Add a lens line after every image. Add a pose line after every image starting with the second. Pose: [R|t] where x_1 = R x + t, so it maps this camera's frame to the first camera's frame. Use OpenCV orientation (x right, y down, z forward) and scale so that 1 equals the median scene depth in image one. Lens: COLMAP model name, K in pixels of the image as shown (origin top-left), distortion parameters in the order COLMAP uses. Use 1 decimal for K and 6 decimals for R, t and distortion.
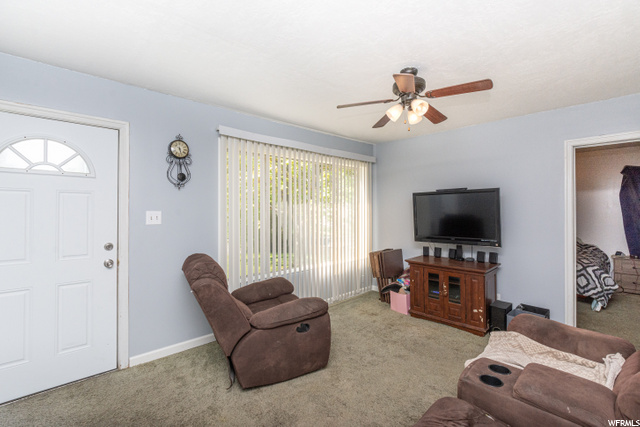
lens RADIAL K [[286.2, 0, 314.5], [0, 286.2, 212.6], [0, 0, 1]] dist [-0.006122, -0.001534]
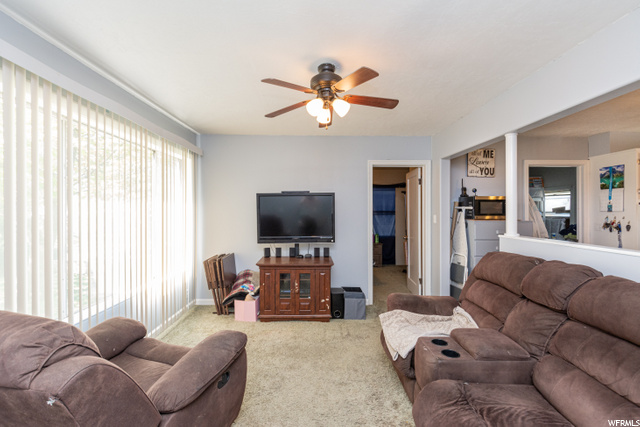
lens RADIAL K [[286.2, 0, 318.1], [0, 286.2, 211.1], [0, 0, 1]] dist [-0.006122, -0.001534]
pose [[0.687482, -0.001087, 0.726201, -0.248249], [0.004423, 0.999987, -0.002691, -0.006068], [-0.726188, 0.005062, 0.687478, 0.217701]]
